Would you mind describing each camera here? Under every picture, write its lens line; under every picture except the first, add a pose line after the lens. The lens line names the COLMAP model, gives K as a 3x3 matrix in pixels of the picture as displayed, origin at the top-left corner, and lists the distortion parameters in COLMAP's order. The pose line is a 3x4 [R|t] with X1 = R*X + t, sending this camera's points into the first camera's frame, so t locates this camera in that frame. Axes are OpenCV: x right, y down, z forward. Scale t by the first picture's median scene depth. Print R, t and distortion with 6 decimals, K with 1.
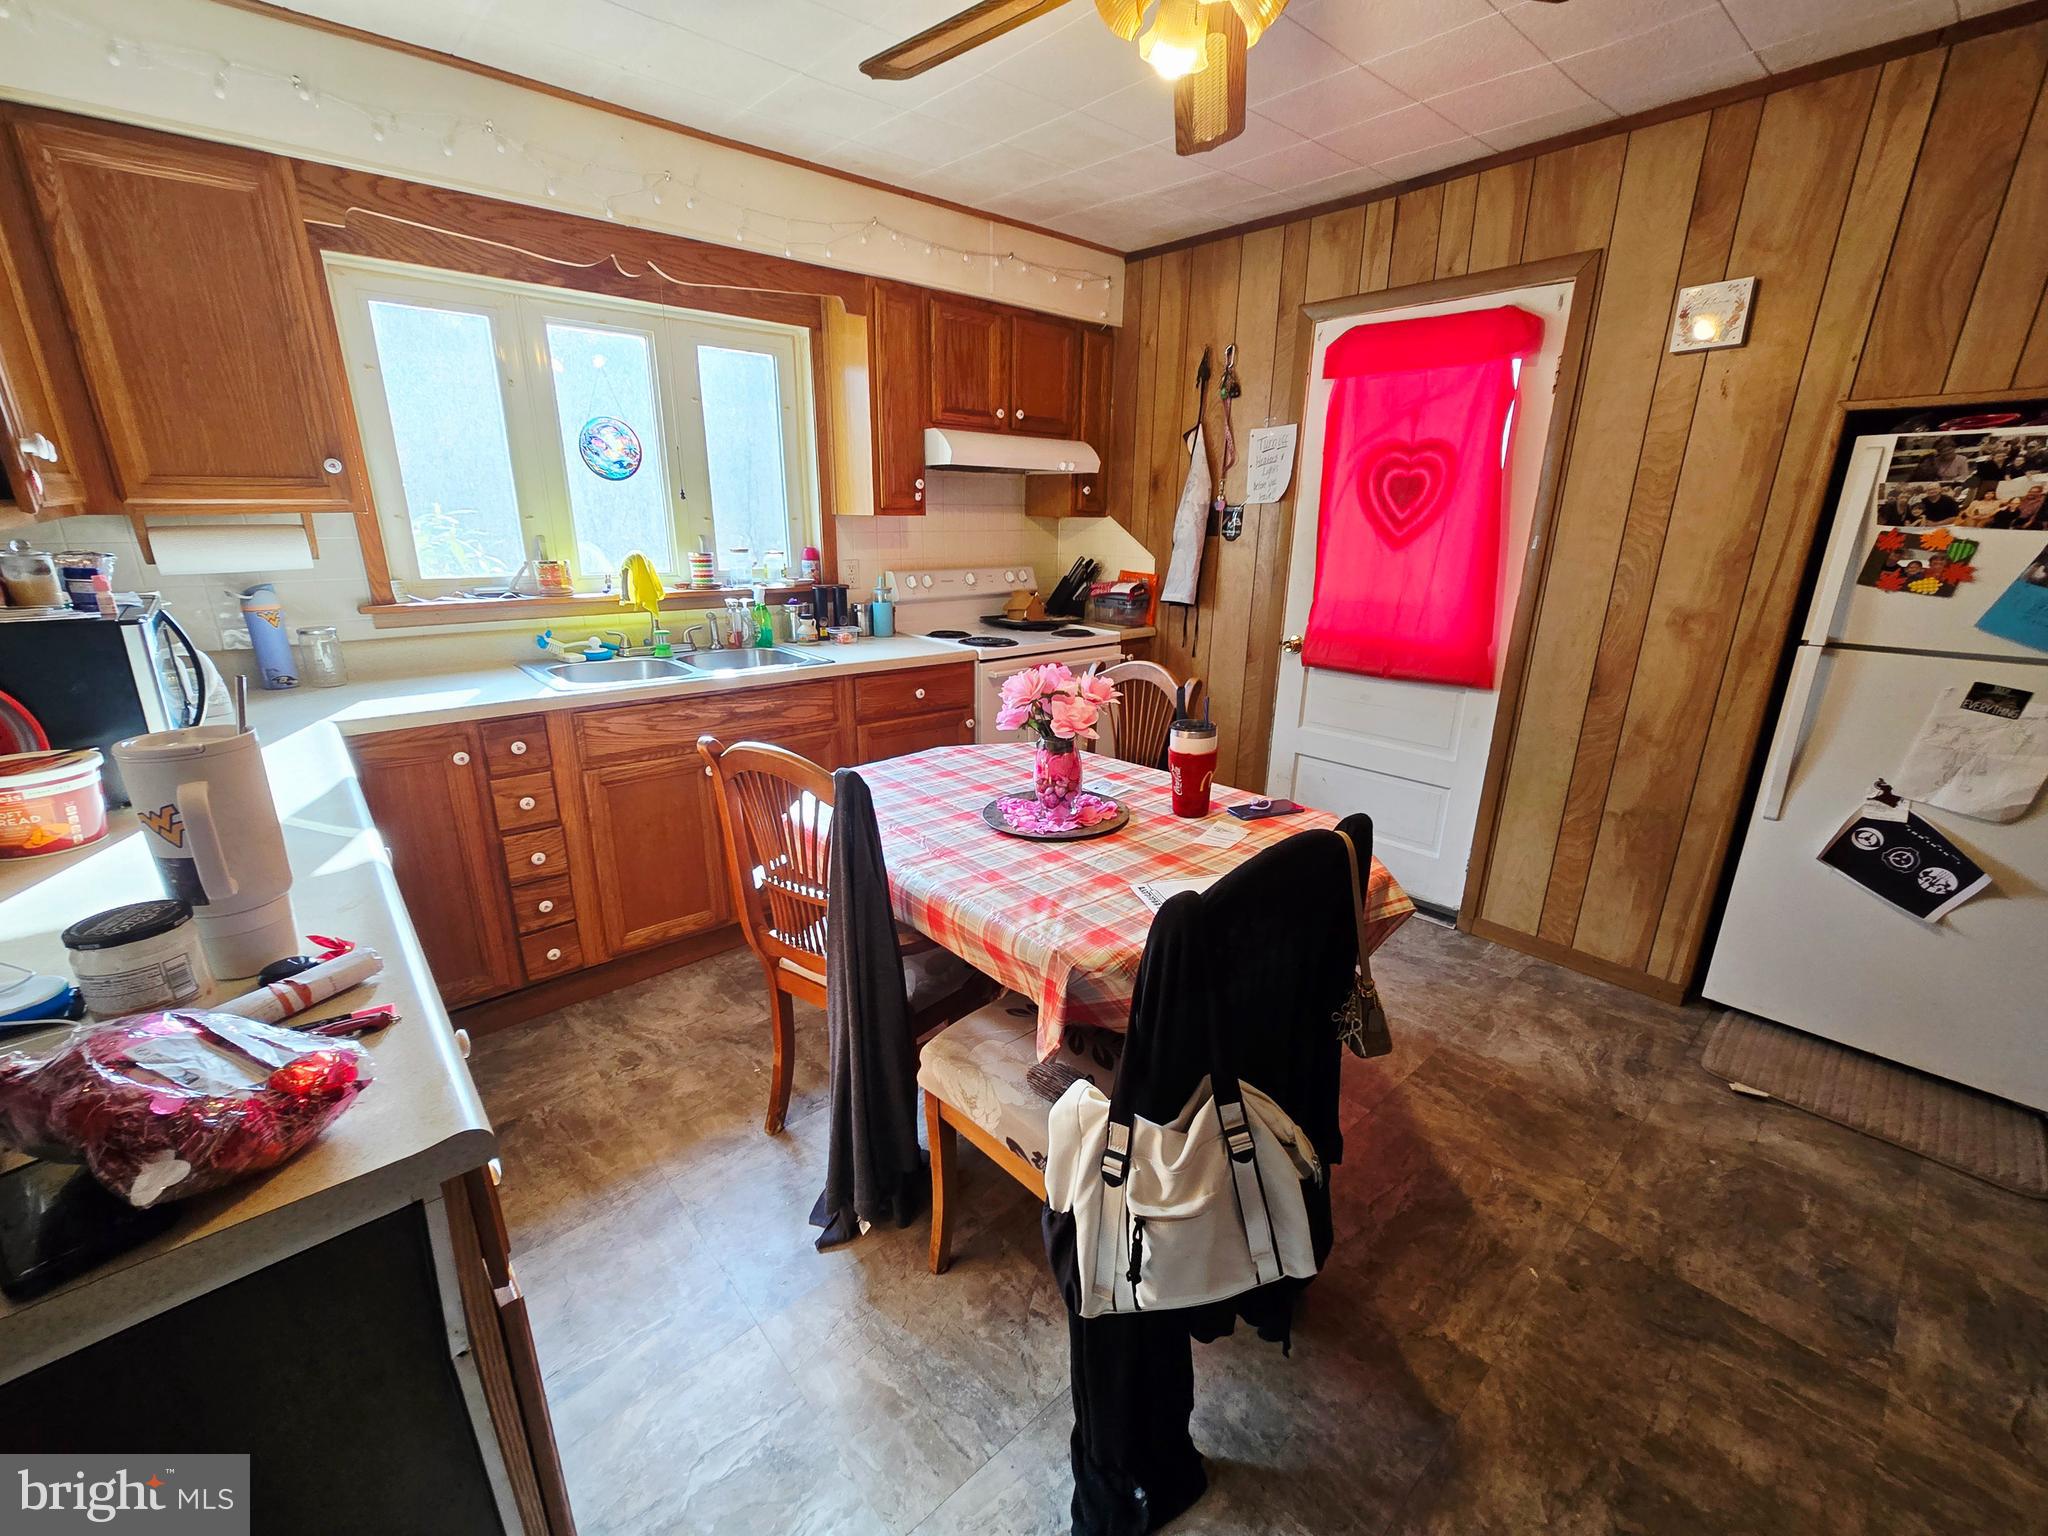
lens RADIAL K [[838.6, 0, 1034.5], [0, 838.6, 774.4], [0, 0, 1]] dist [-0.010366, 0.002450]
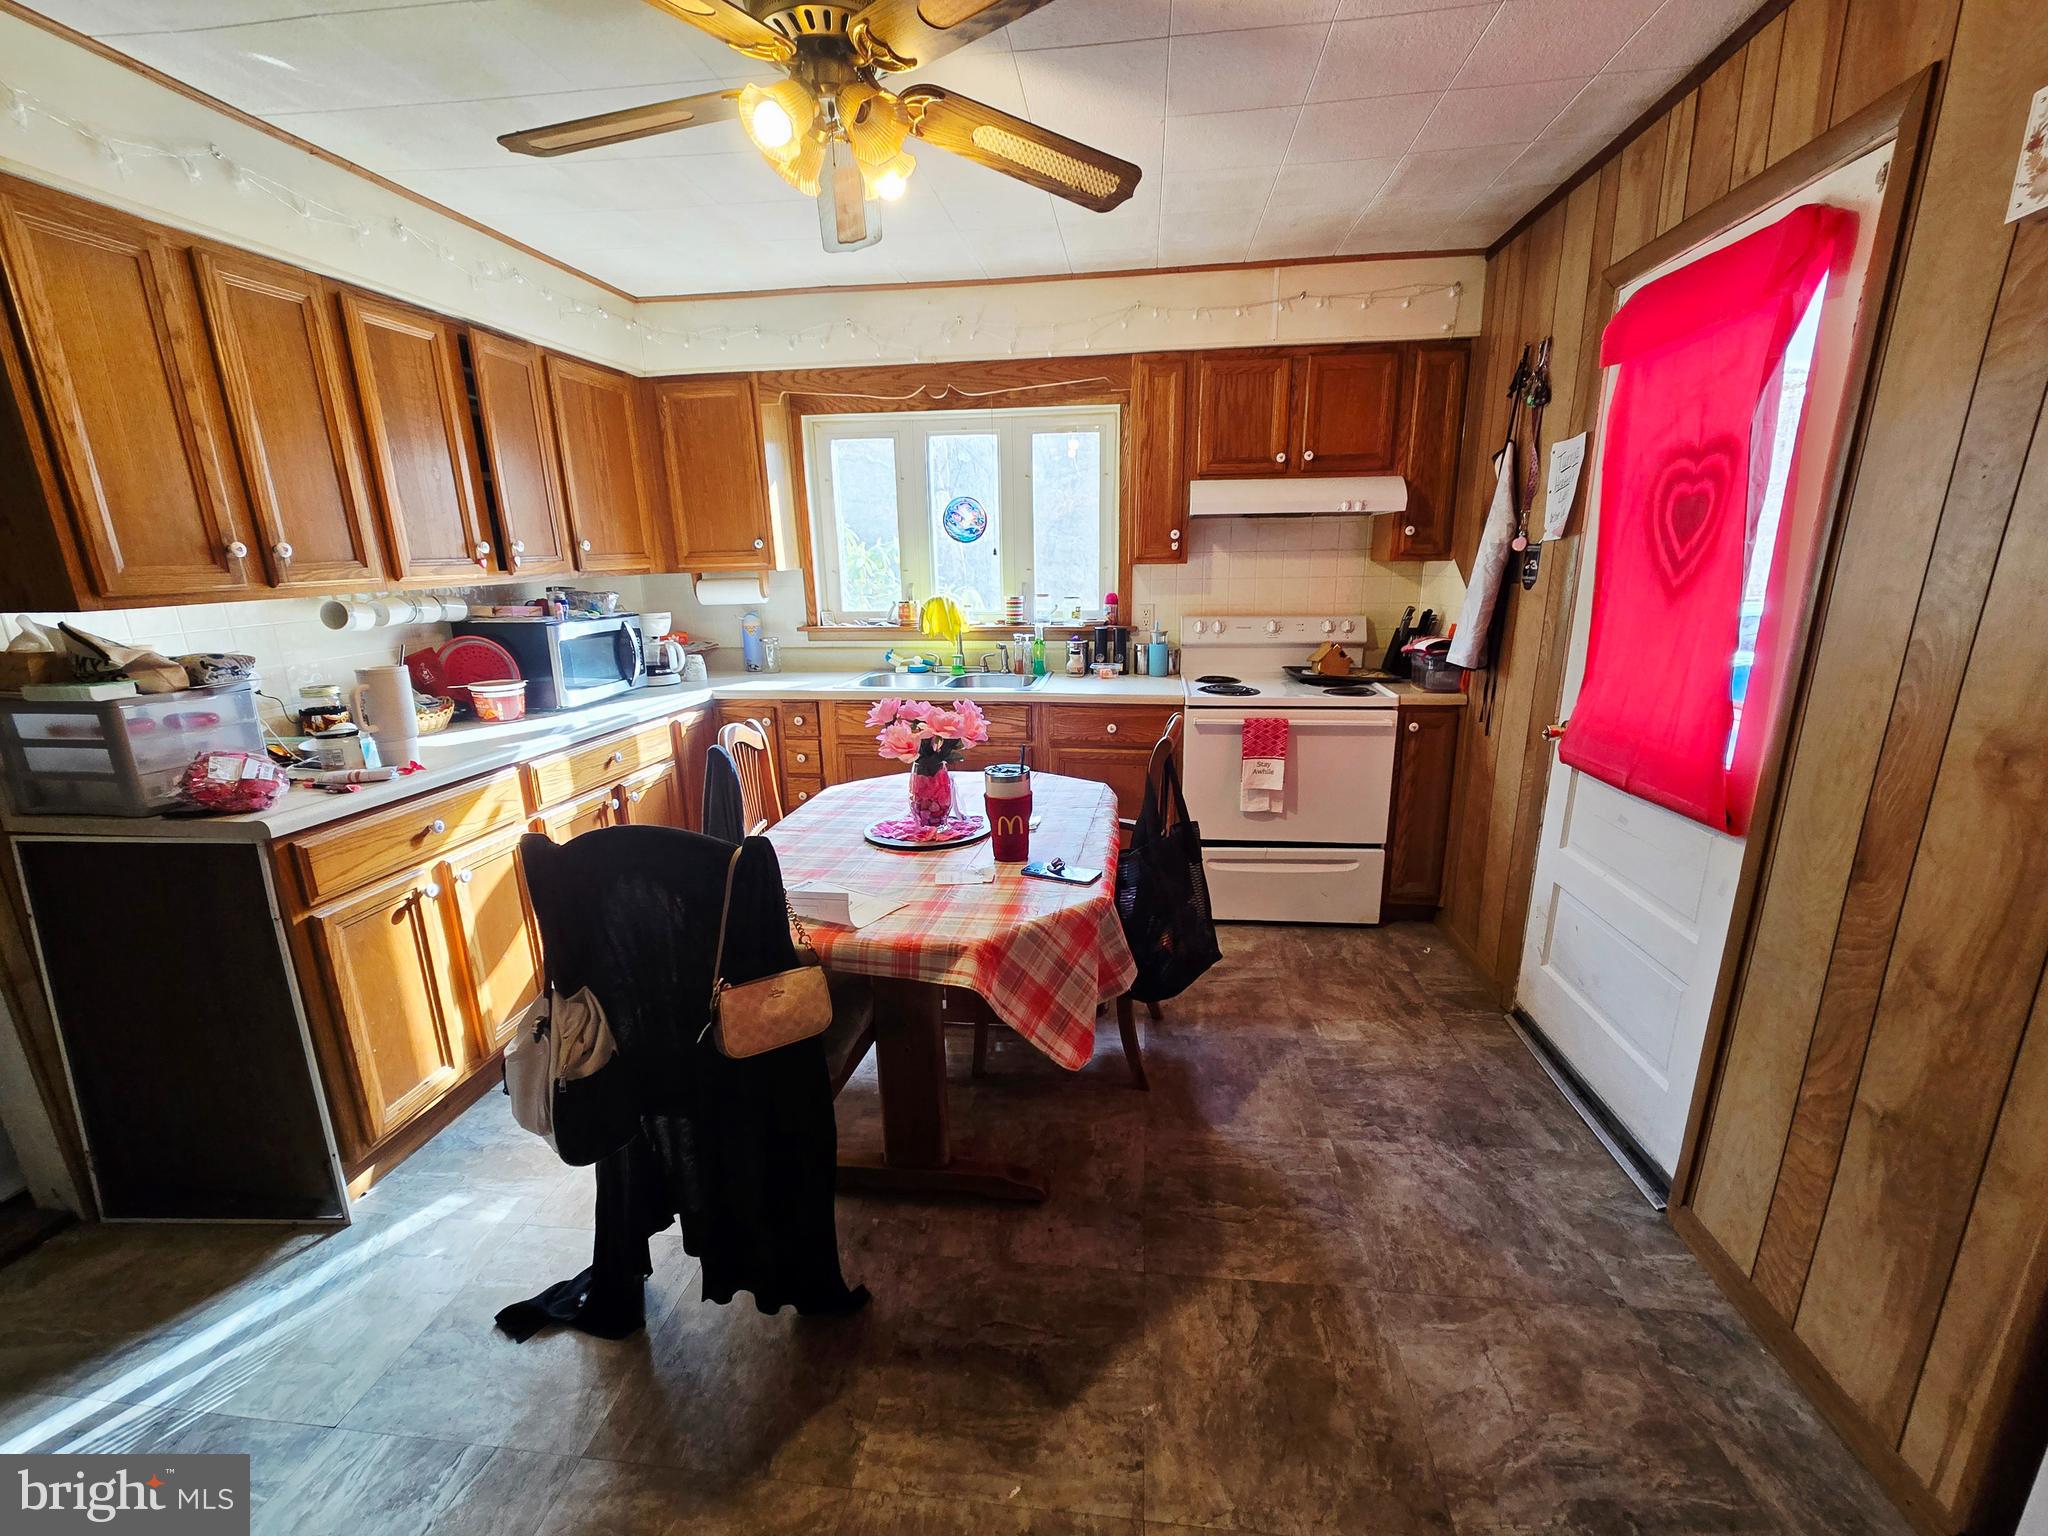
lens RADIAL K [[838.6, 0, 1058.6], [0, 838.6, 771.0], [0, 0, 1]] dist [-0.010366, 0.002450]
pose [[0.666513, 0.163253, -0.727398, 0.631789], [-0.200452, 0.979040, 0.036057, -0.070176], [0.718038, 0.121776, 0.685267, 0.228143]]
